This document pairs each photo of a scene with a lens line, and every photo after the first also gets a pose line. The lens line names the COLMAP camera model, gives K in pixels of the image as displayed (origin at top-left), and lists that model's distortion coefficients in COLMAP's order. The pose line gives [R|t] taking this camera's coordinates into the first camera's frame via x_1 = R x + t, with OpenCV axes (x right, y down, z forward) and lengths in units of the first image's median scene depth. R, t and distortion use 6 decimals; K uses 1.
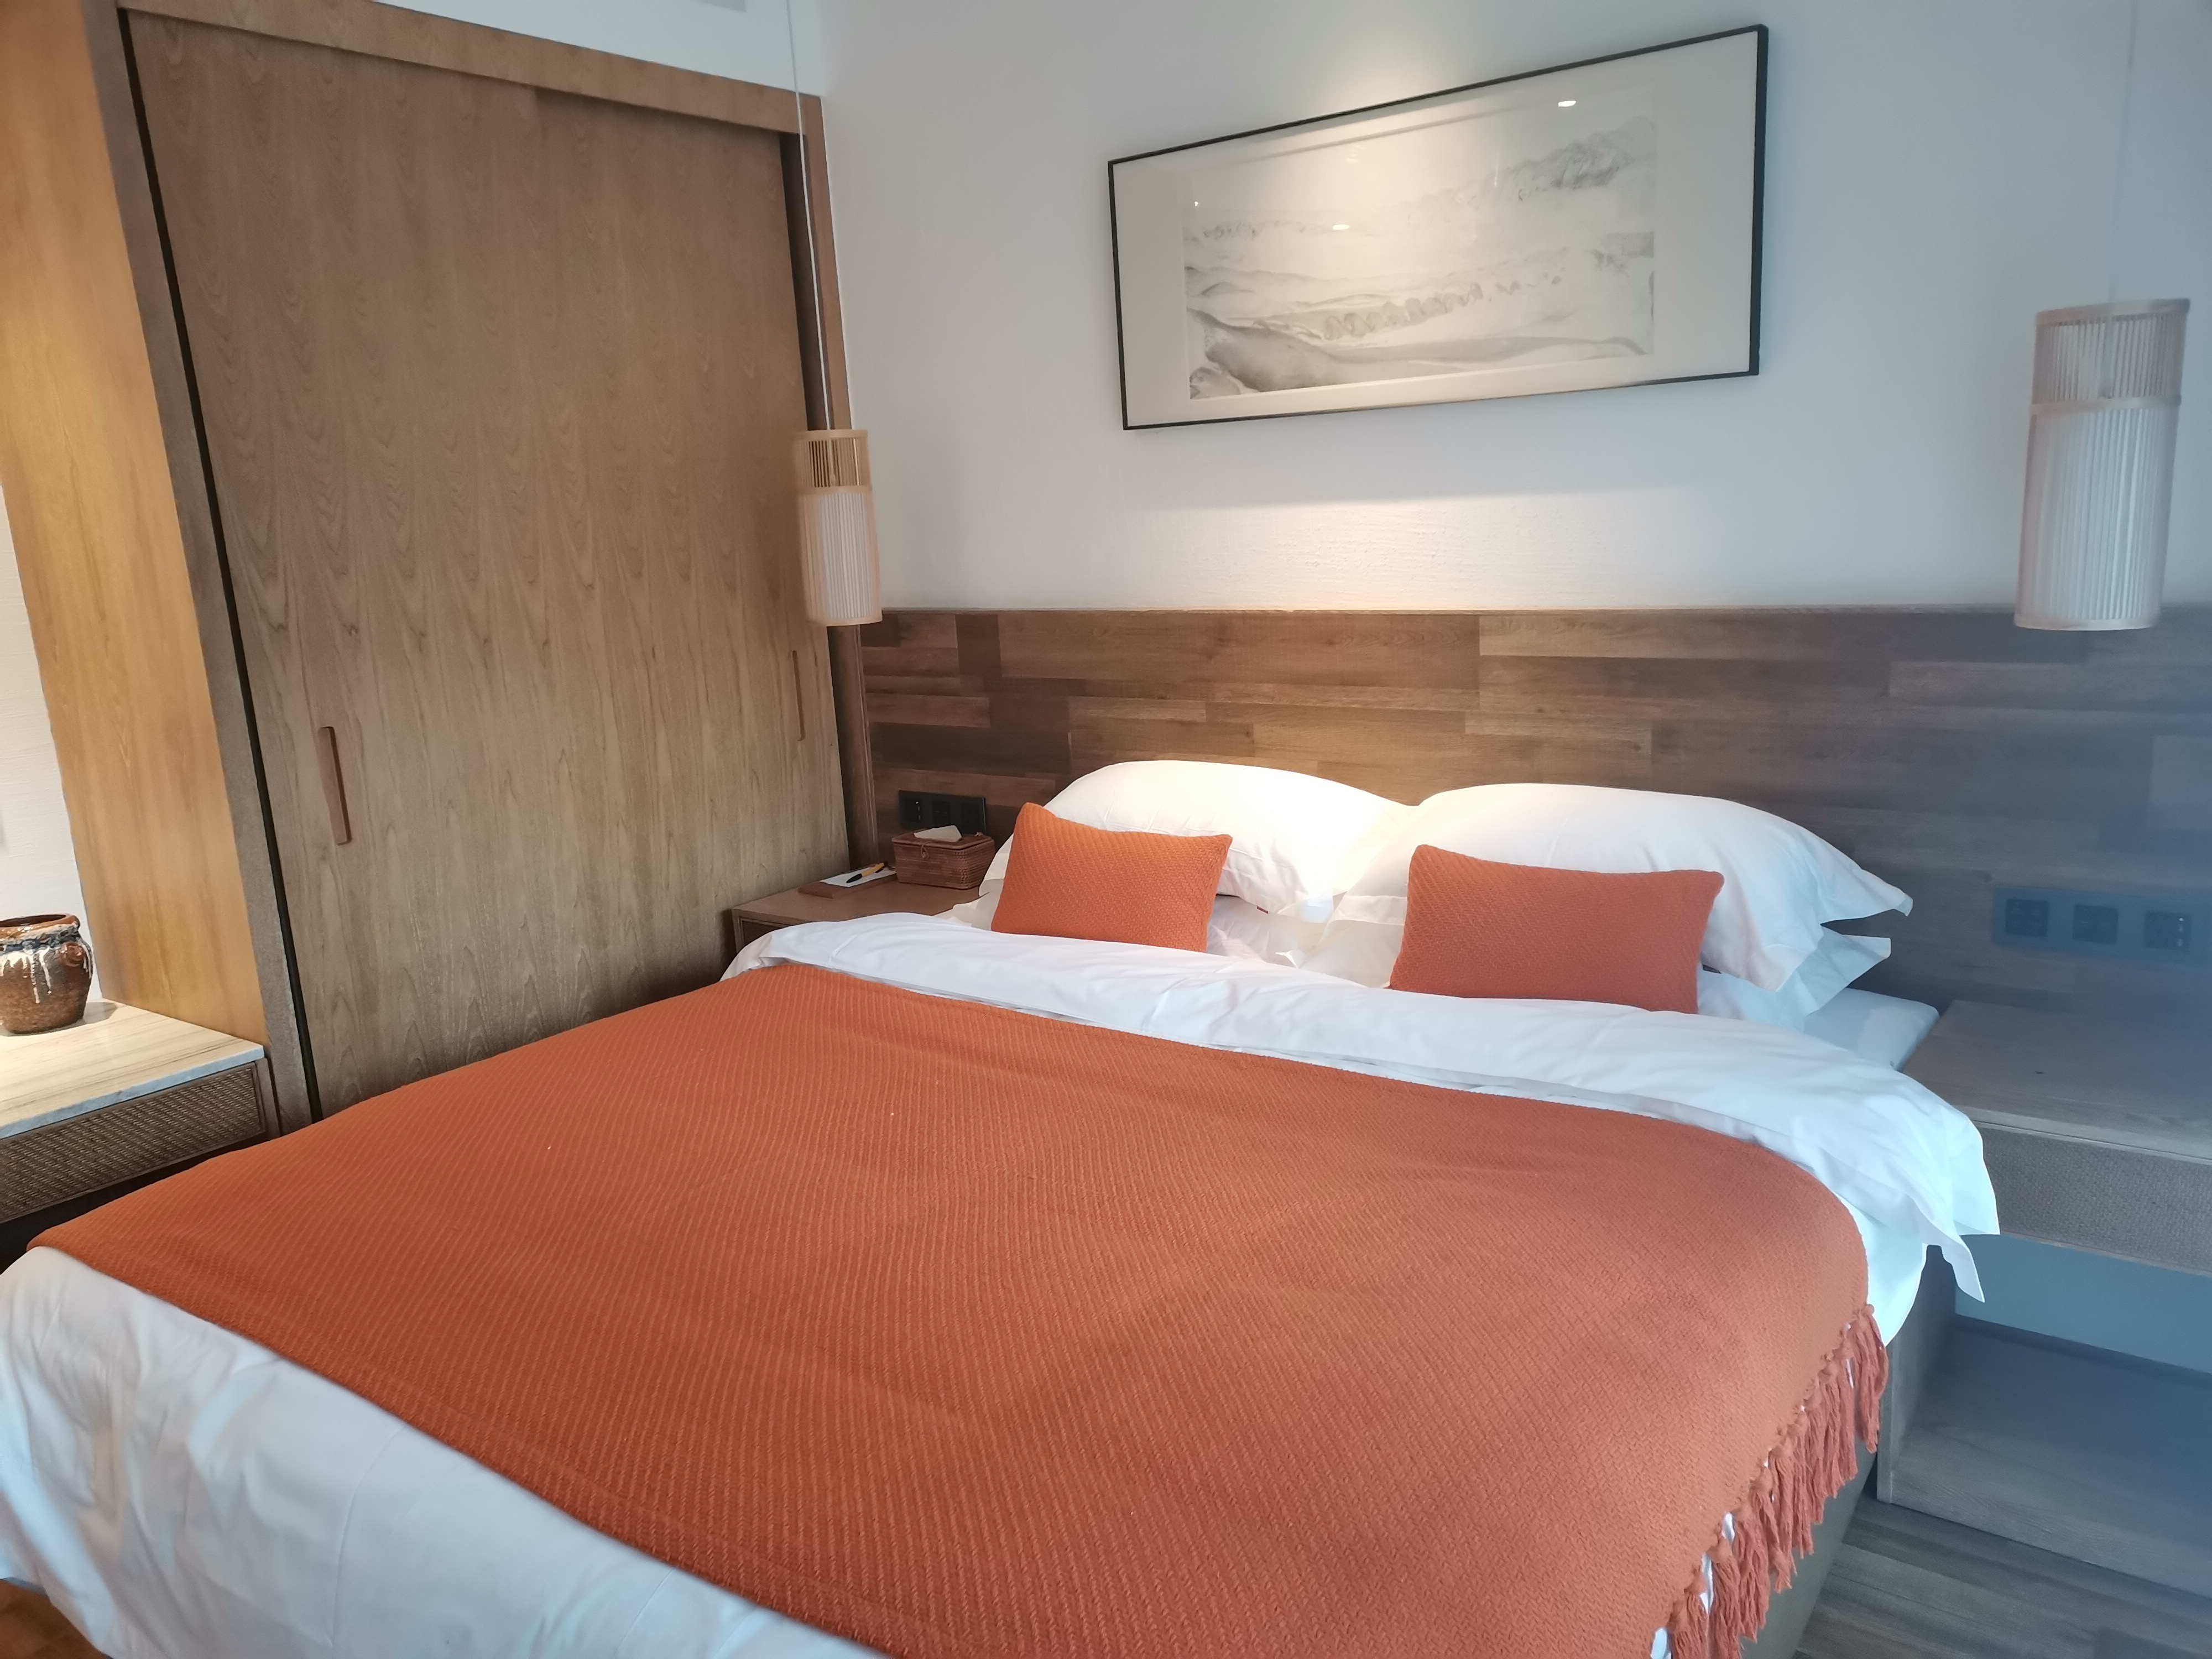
lens RADIAL K [[1644.1, 0, 1106.0], [0, 1644.1, 829.5], [0, 0, 1]] dist [0.037676, 0.002742]
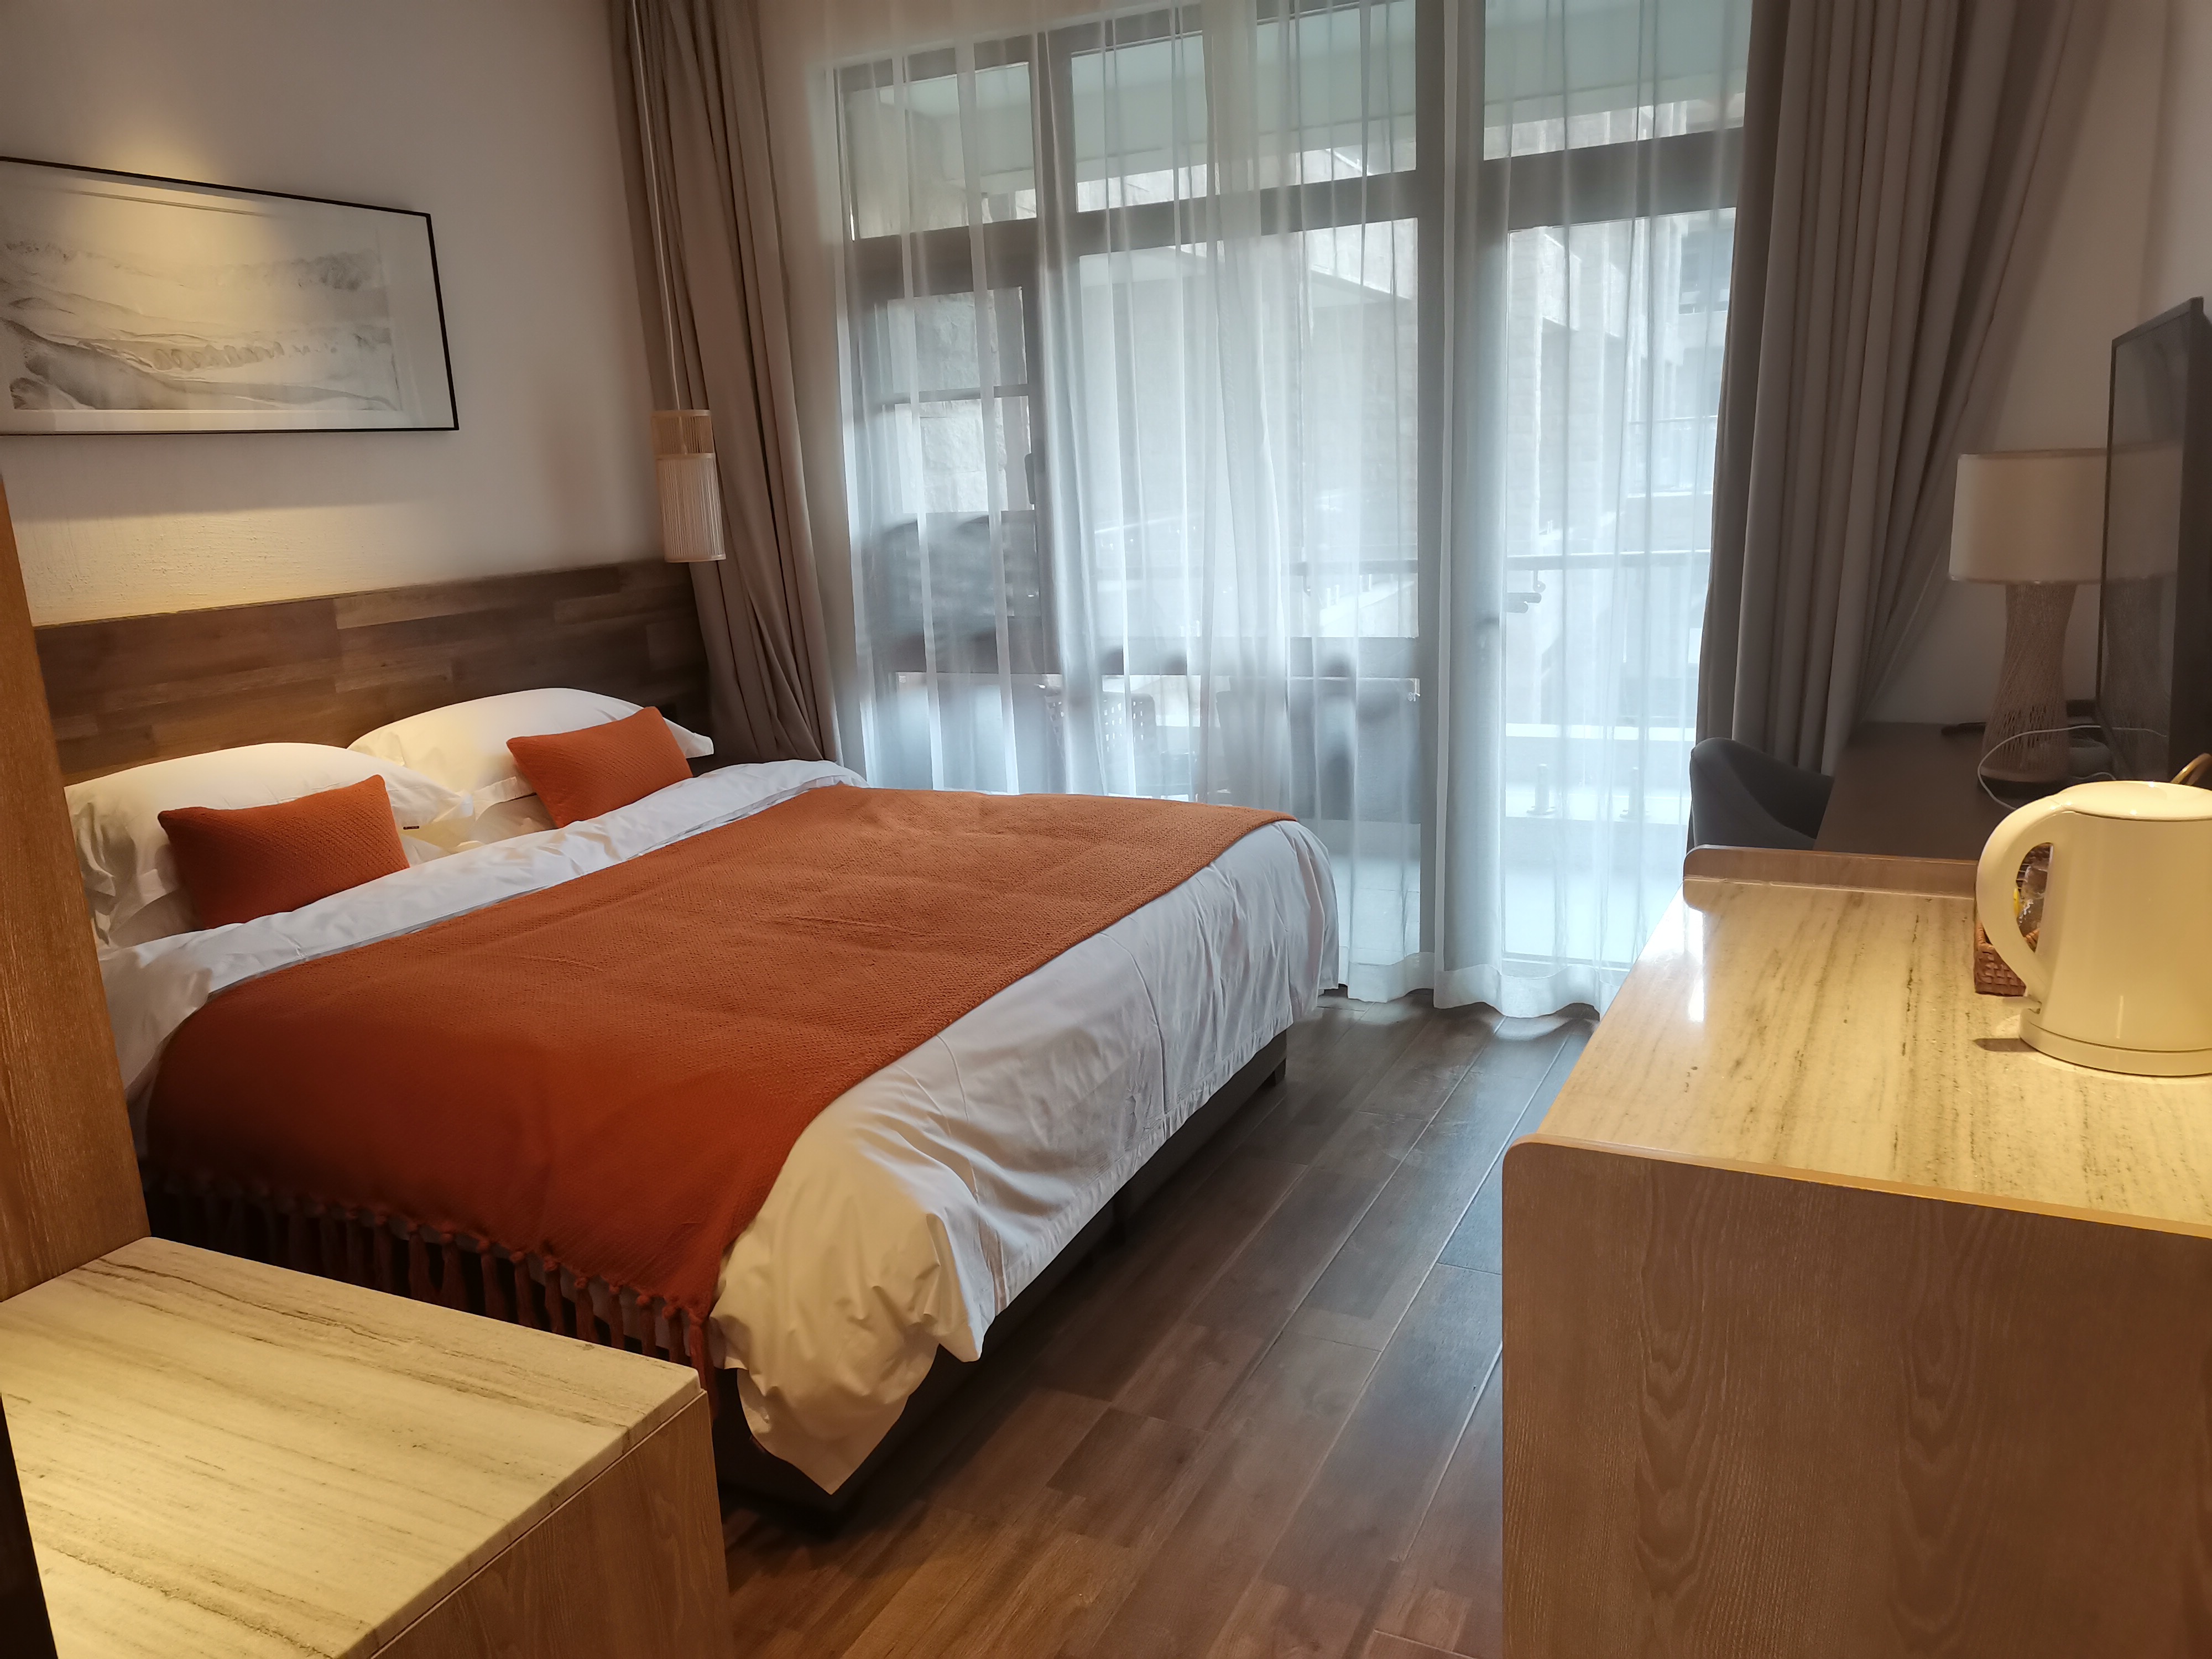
lens RADIAL K [[1644.1, 0, 1106.0], [0, 1644.1, 829.5], [0, 0, 1]] dist [0.037676, 0.002742]
pose [[-0.175104, -0.155053, 0.972264, -1.158841], [0.263464, 0.944127, 0.198015, -0.056227], [-0.948644, 0.290830, -0.124470, 0.632545]]
